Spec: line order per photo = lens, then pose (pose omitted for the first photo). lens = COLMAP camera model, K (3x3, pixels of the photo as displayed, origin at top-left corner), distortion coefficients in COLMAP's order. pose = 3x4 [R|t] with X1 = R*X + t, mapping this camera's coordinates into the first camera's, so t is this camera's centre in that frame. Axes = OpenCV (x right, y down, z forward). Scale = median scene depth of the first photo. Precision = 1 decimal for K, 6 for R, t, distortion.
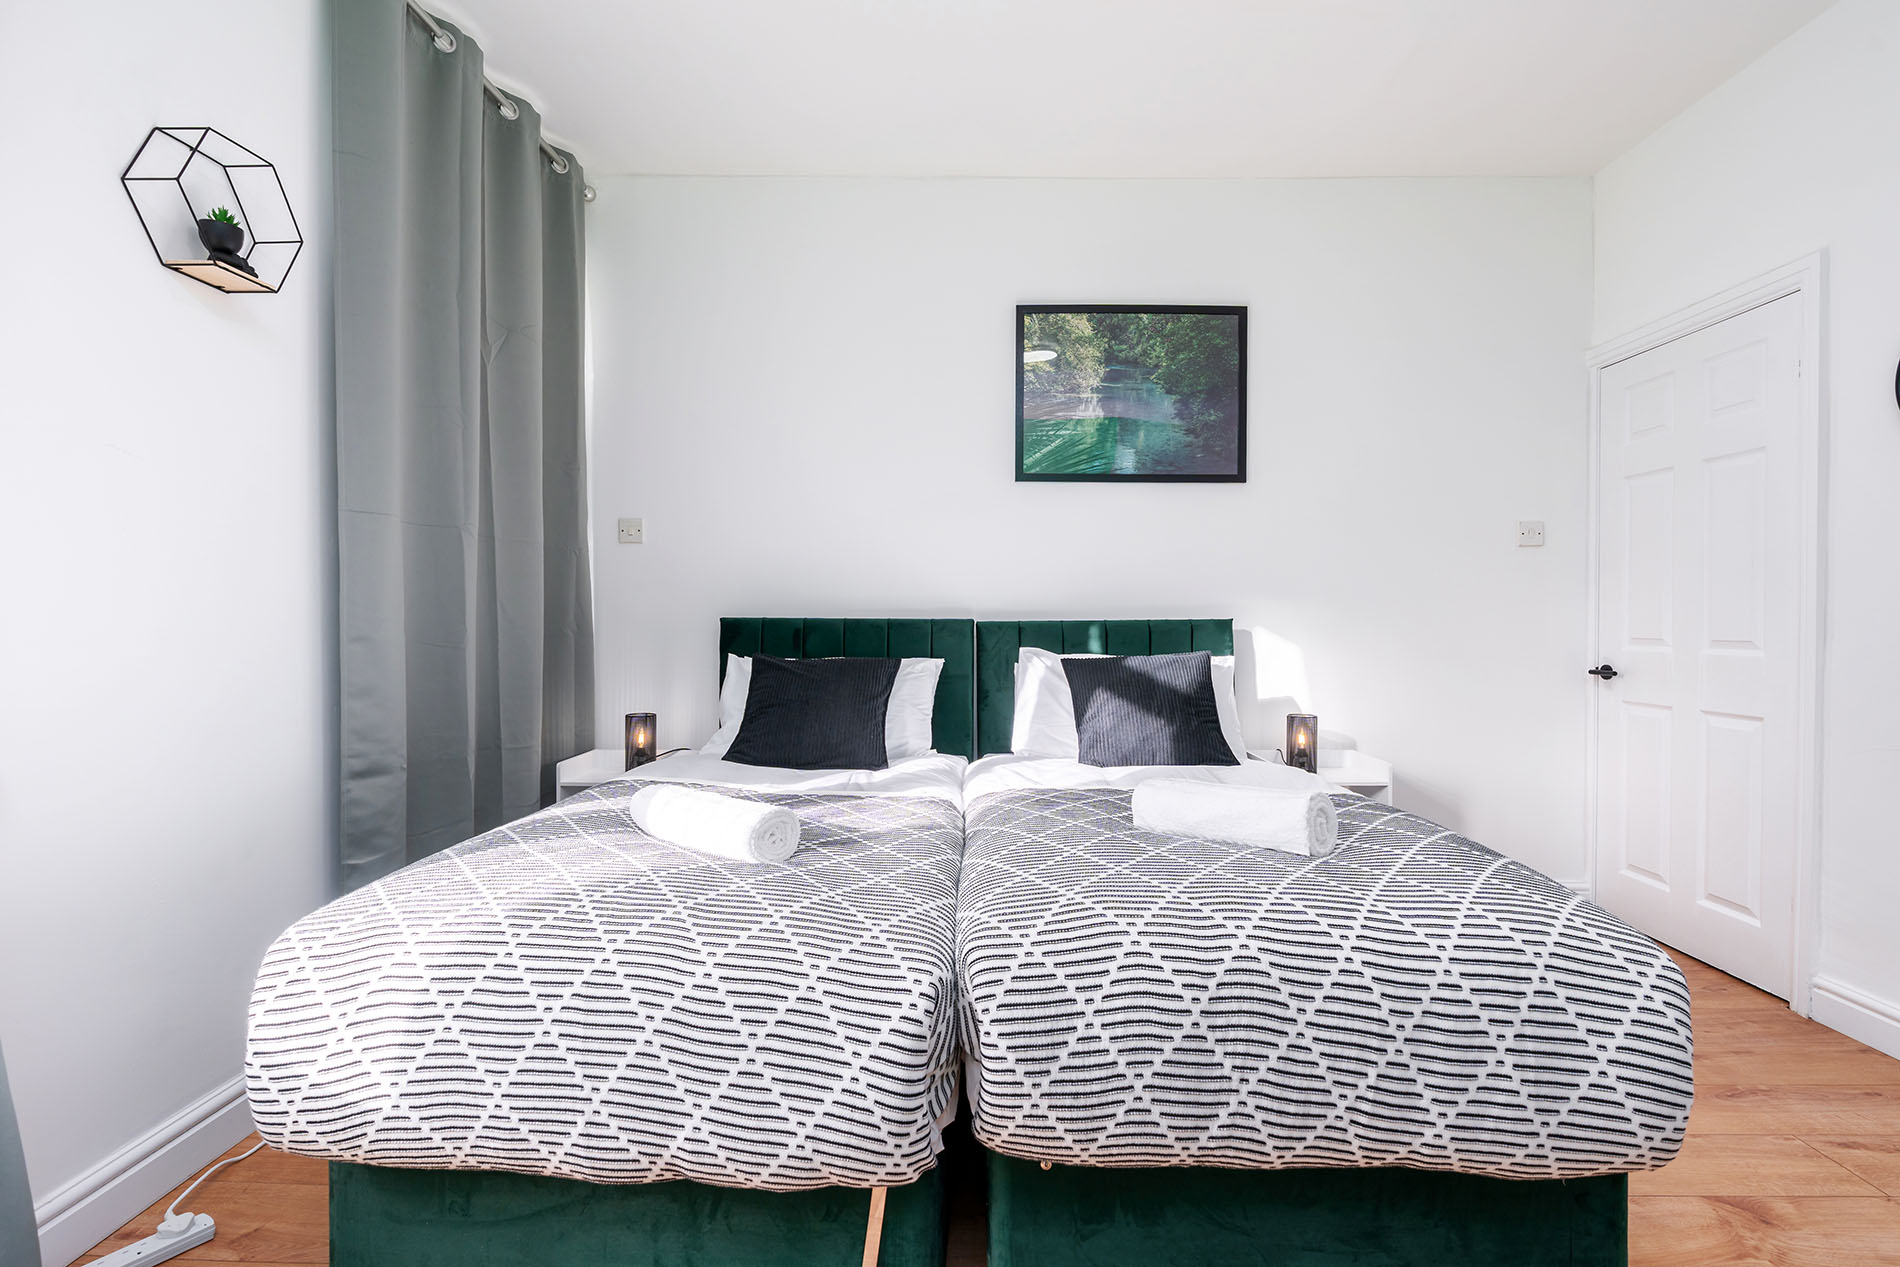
lens RADIAL K [[860.9, 0, 944.7], [0, 860.9, 629.9], [0, 0, 1]] dist [-0.010724, 0.000566]
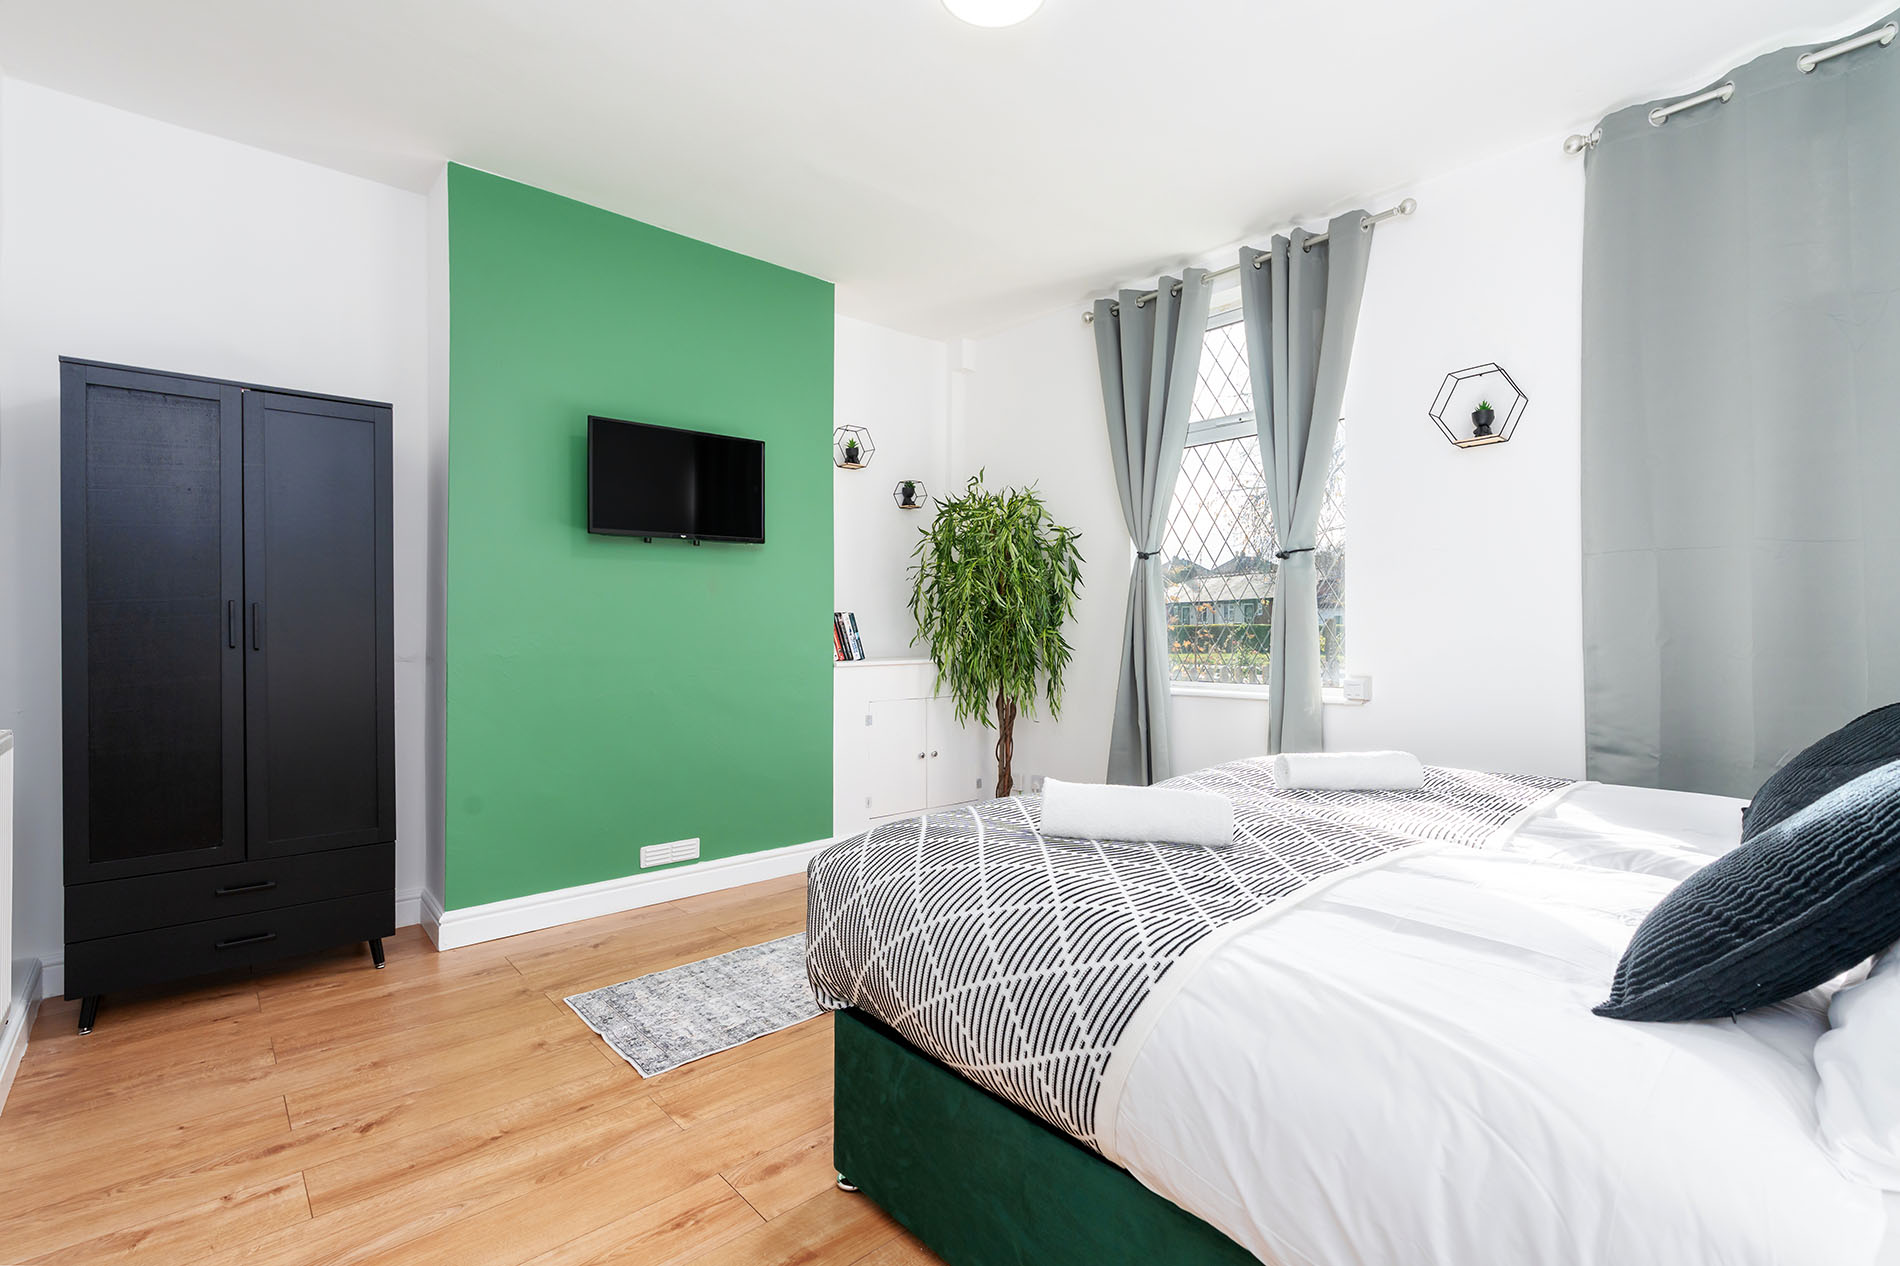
lens RADIAL K [[860.9, 0, 944.7], [0, 860.9, 629.4], [0, 0, 1]] dist [-0.010724, 0.000566]
pose [[-0.750784, -0.003016, -0.660541, 0.659396], [-0.011368, 0.999900, 0.008357, -0.012210], [0.660450, 0.013783, -0.750743, 0.899083]]
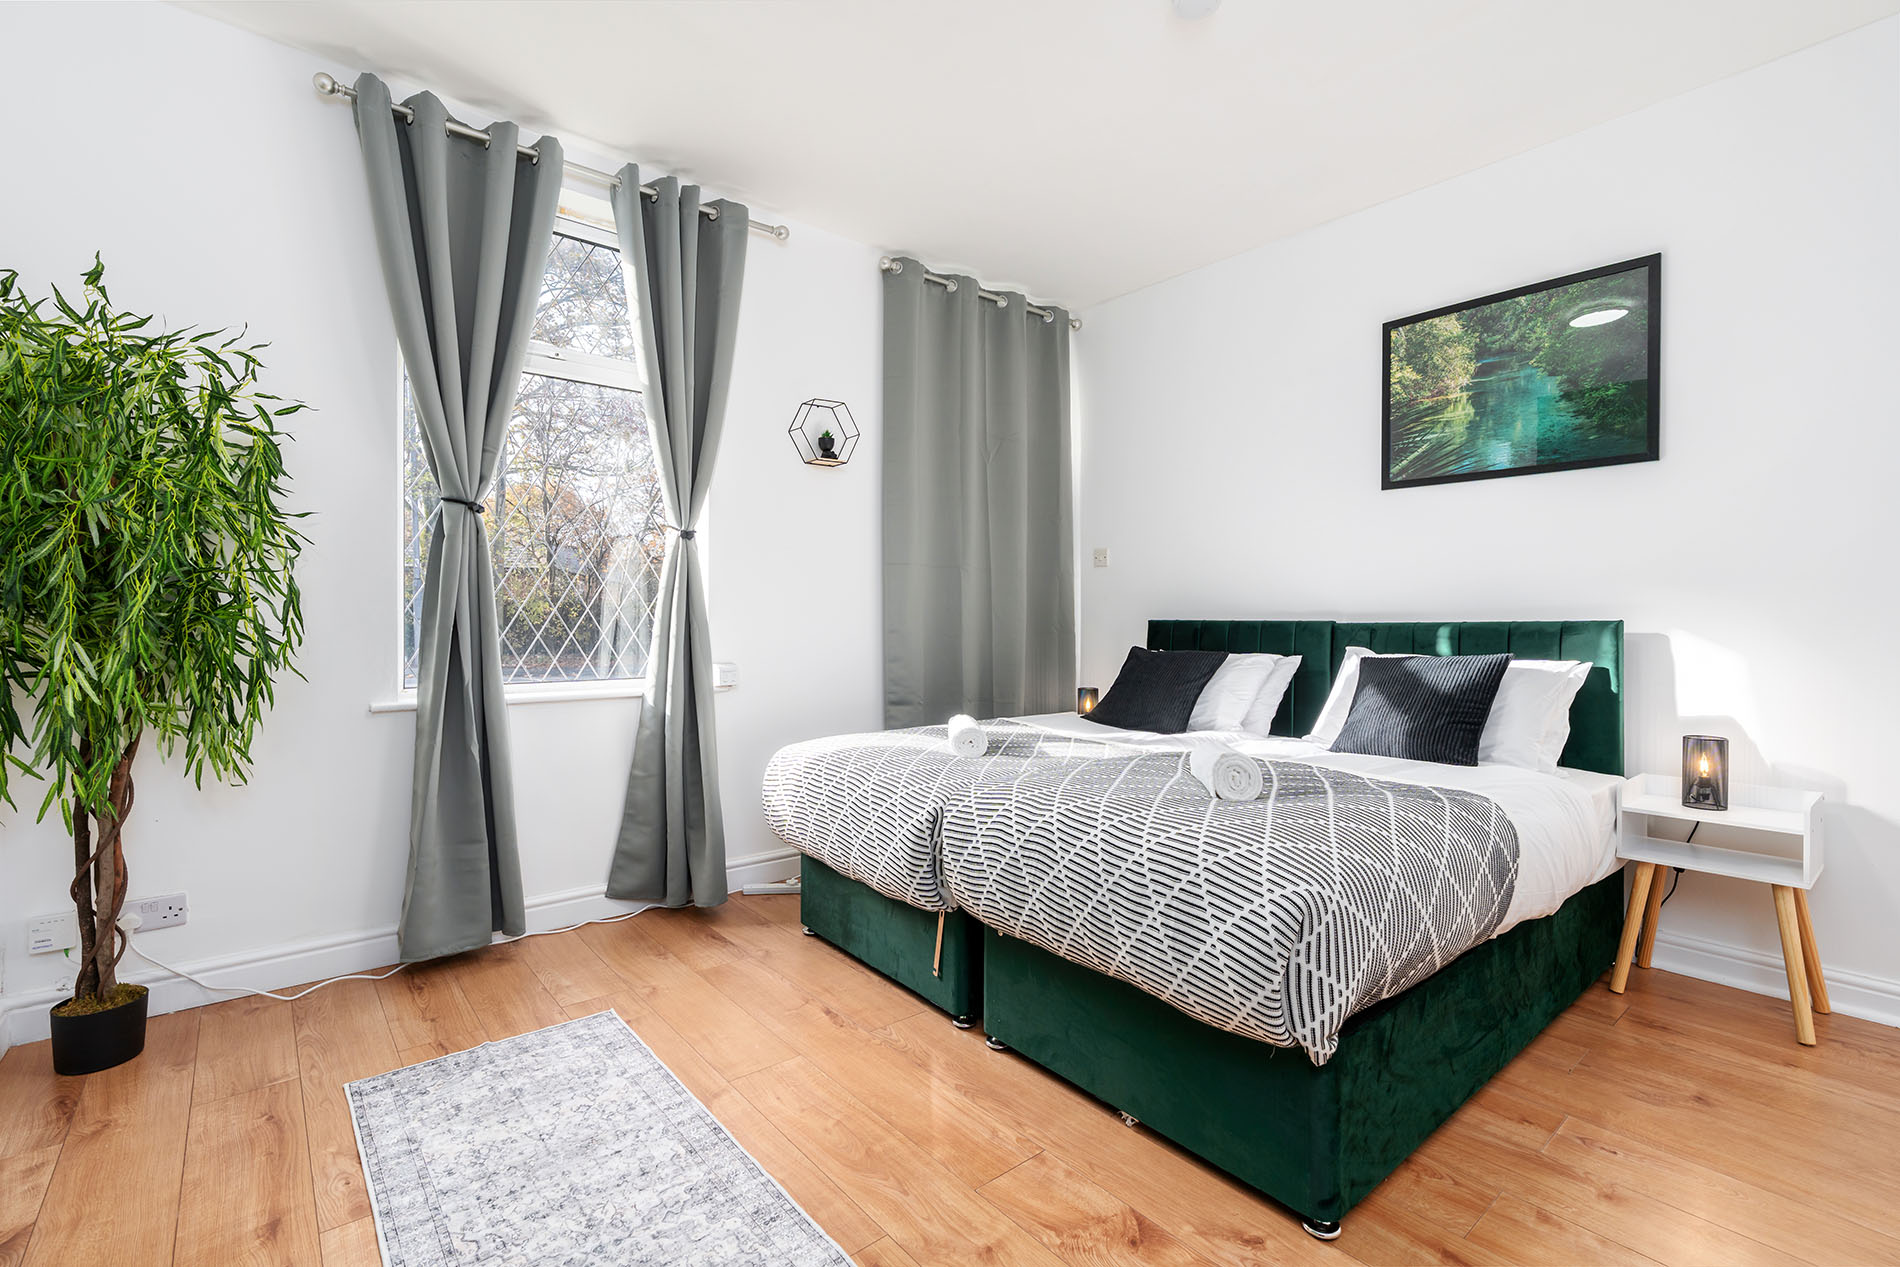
lens RADIAL K [[860.9, 0, 944.7], [0, 860.9, 629.9], [0, 0, 1]] dist [-0.010724, 0.000566]
pose [[0.636938, 0.006910, -0.770884, 0.577808], [-0.009628, 0.999953, 0.001008, 0.002683], [0.770855, 0.006780, 0.636974, -0.085795]]
